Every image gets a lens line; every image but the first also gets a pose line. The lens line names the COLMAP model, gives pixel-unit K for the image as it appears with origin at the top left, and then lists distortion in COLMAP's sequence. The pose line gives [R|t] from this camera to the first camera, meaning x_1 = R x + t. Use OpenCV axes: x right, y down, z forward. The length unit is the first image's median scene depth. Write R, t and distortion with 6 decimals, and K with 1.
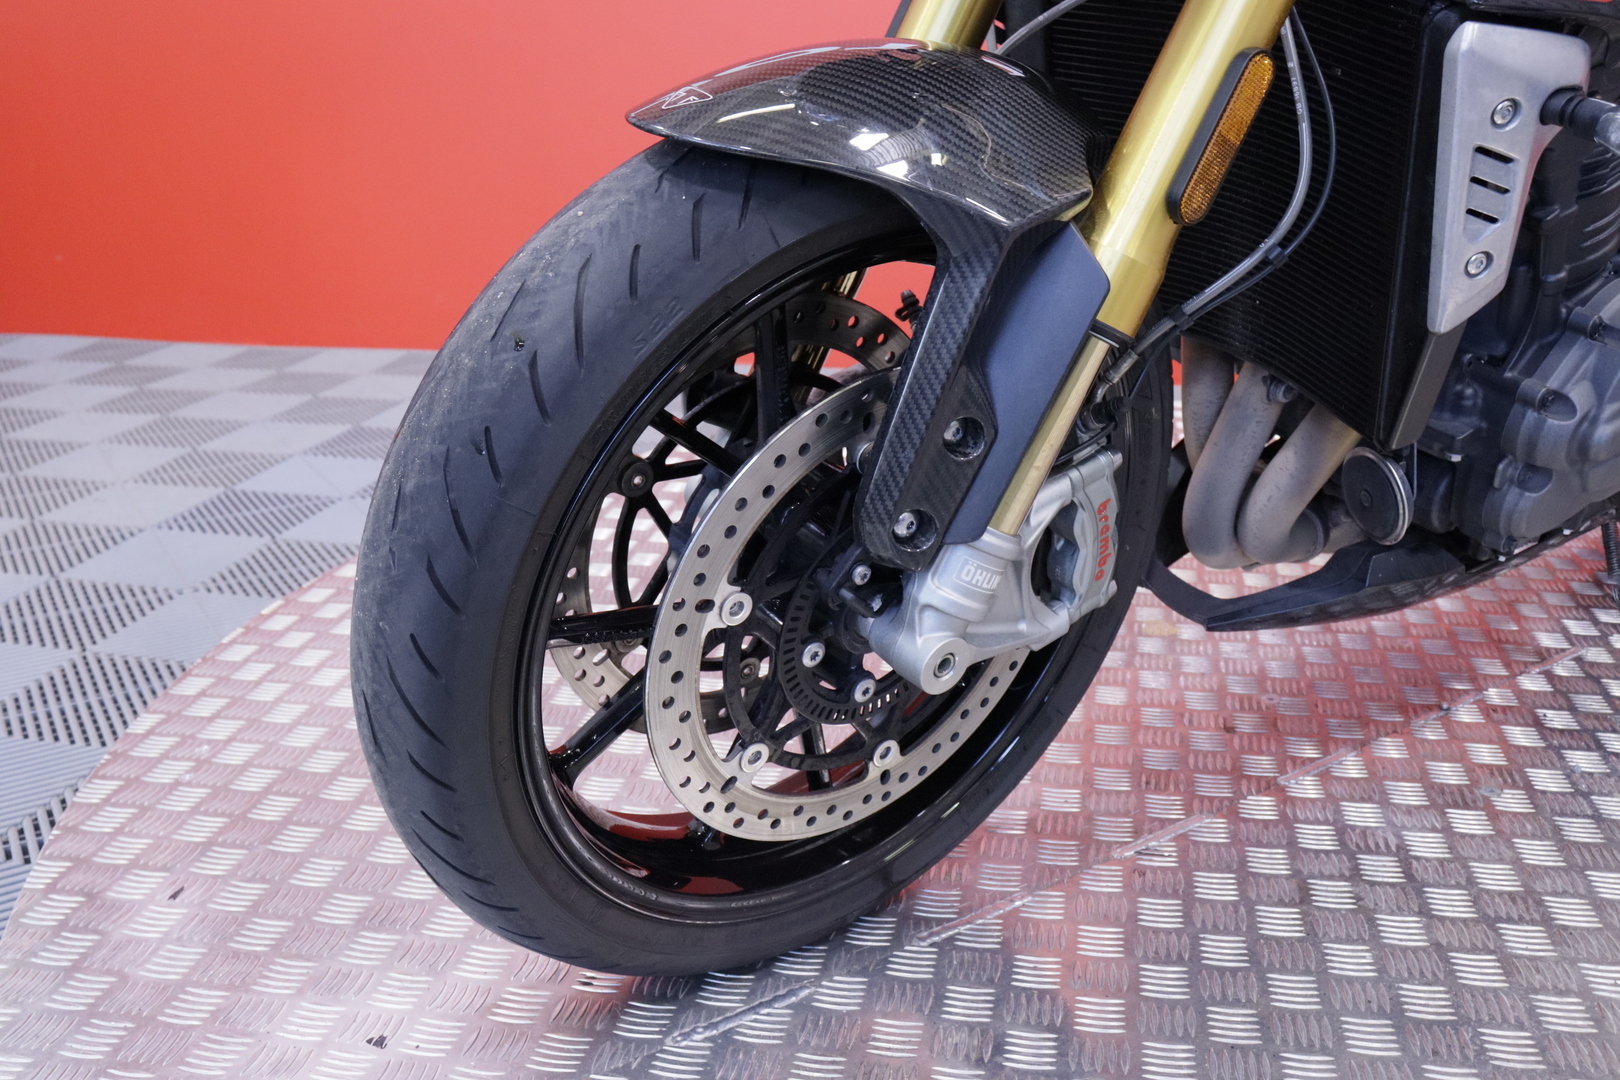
lens RADIAL K [[1481.3, 0, 745.1], [0, 1481.3, 543.7], [0, 0, 1]] dist [-0.086169, 0.000000]
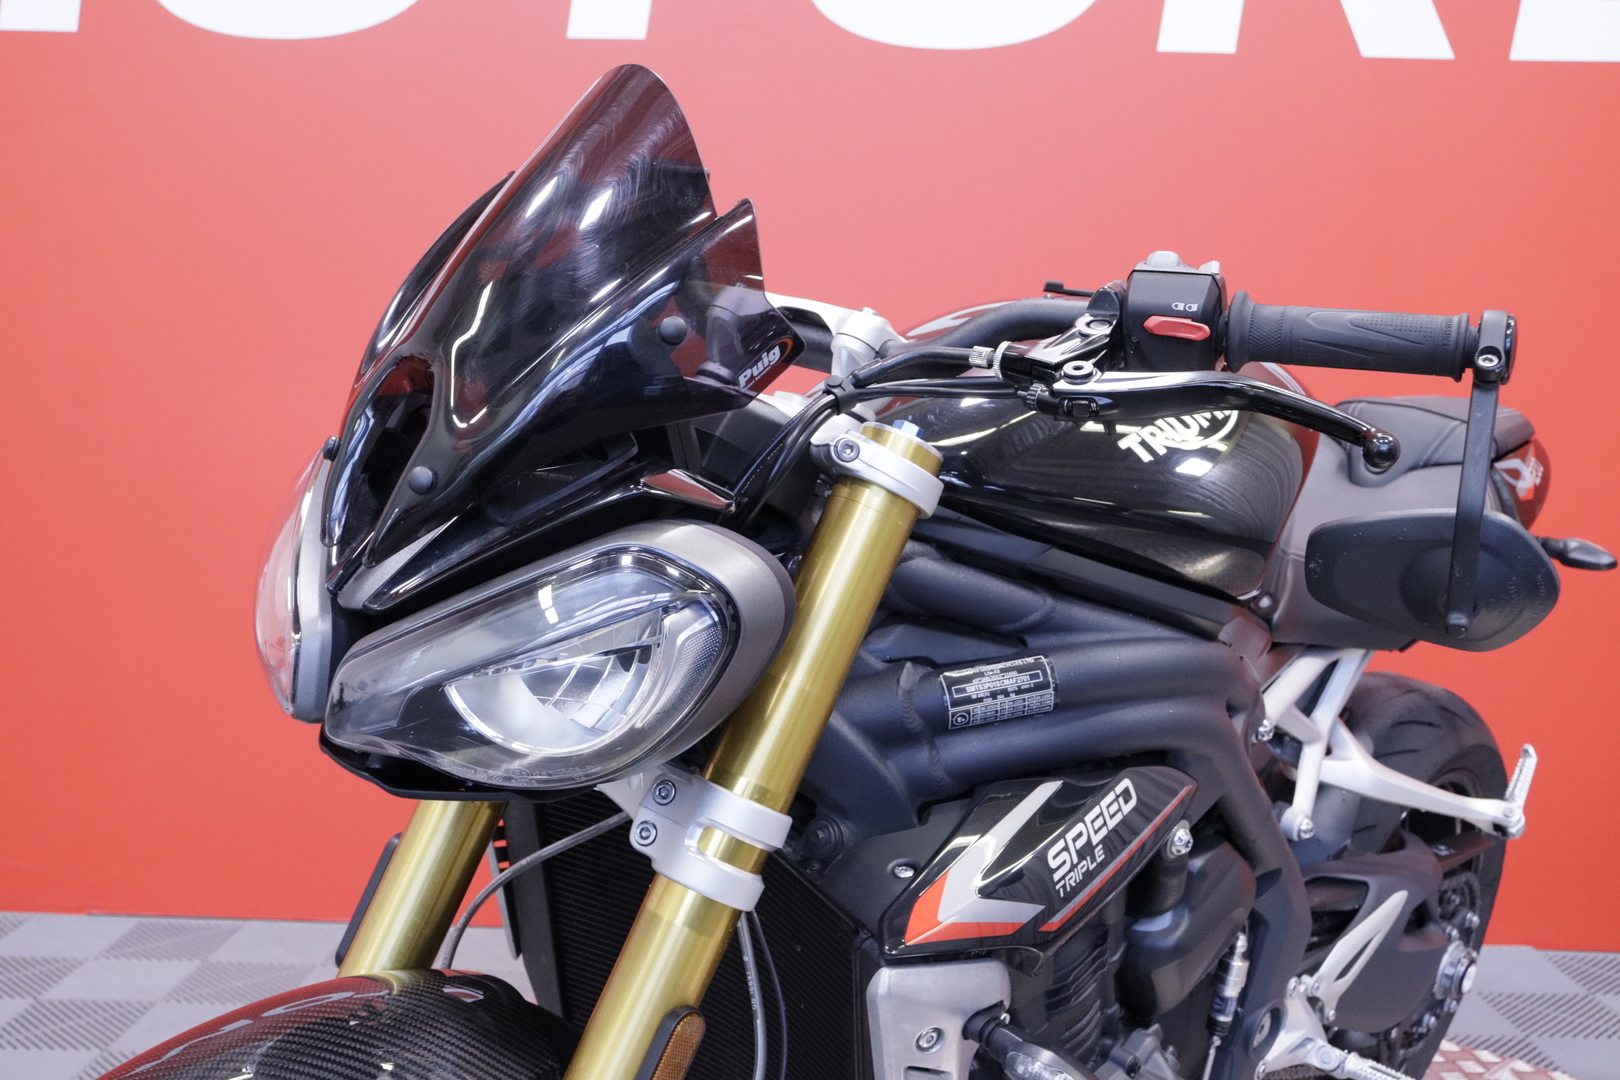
lens RADIAL K [[1640.8, 0, 818.9], [0, 1640.8, 548.7], [0, 0, 1]] dist [-0.052174, 0.000000]
pose [[0.969139, 0.011826, 0.246233, 0.136958], [0.047002, 0.971661, -0.231659, -0.347787], [-0.241995, 0.236083, 0.941118, -0.190172]]
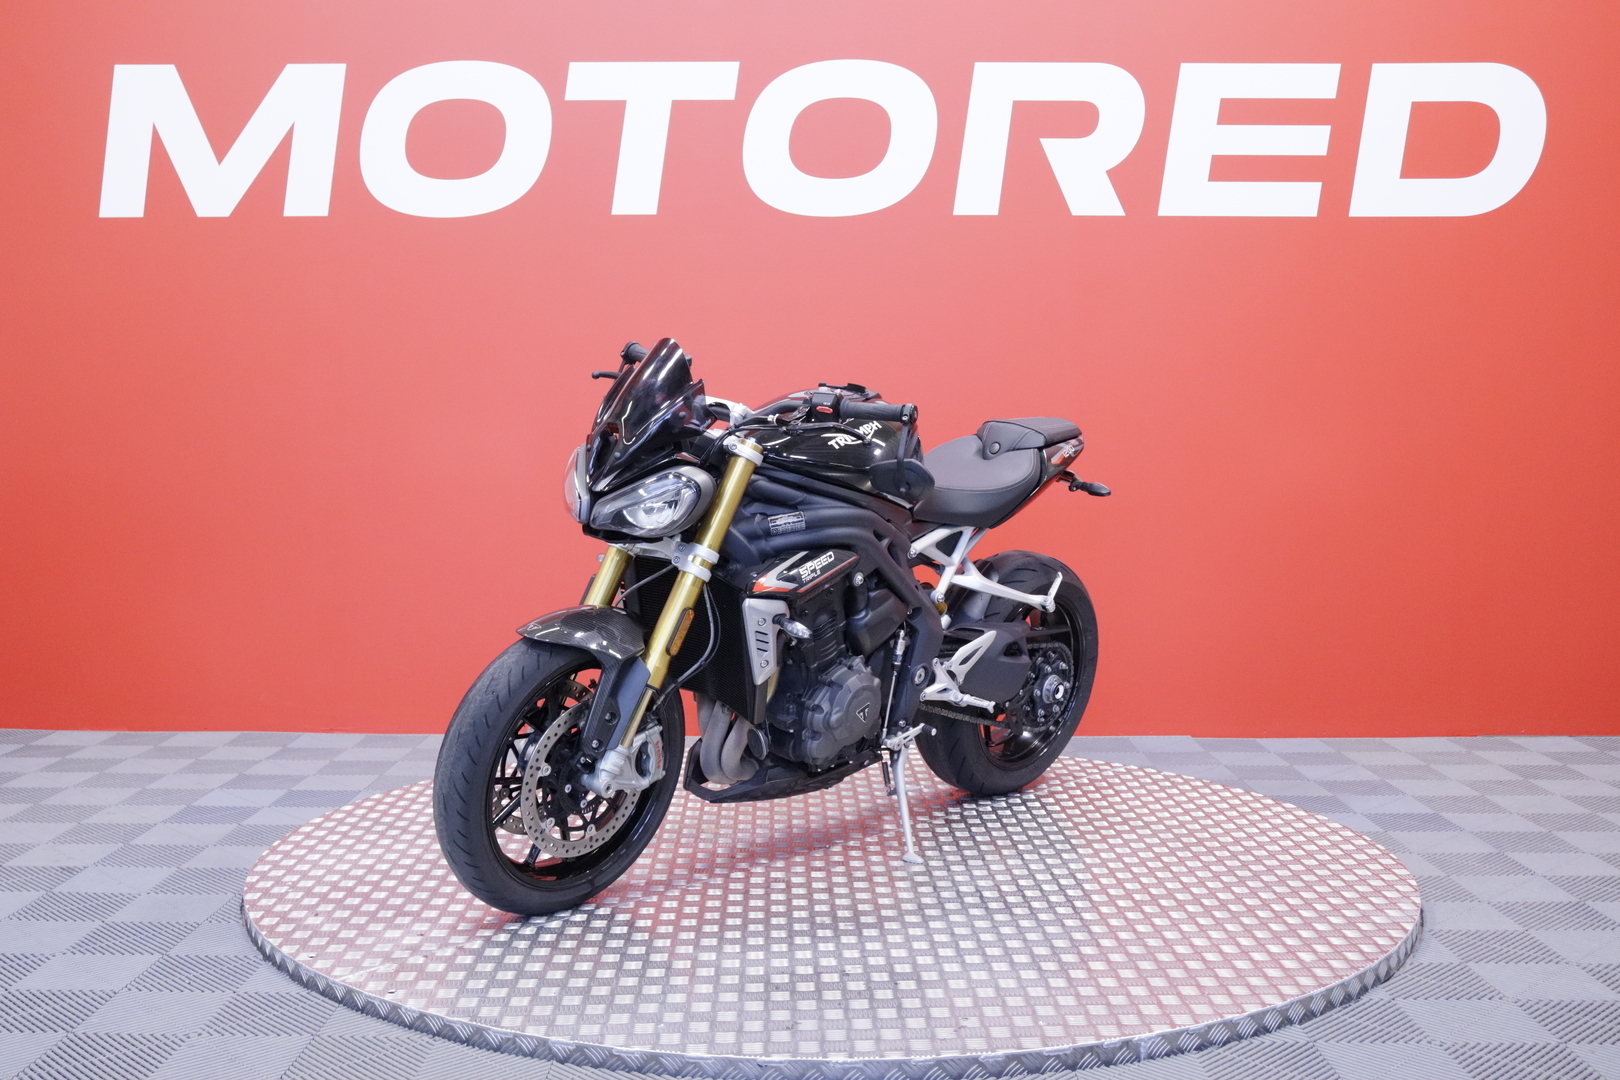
lens RADIAL K [[1760.8, 0, 823.9], [0, 1760.8, 533.2], [0, 0, 1]] dist [-0.022071, 0.000000]
pose [[0.969695, -0.003167, 0.244297, -0.355642], [0.065680, 0.966486, -0.248176, 0.534823], [-0.235323, 0.256700, 0.937405, -2.935726]]
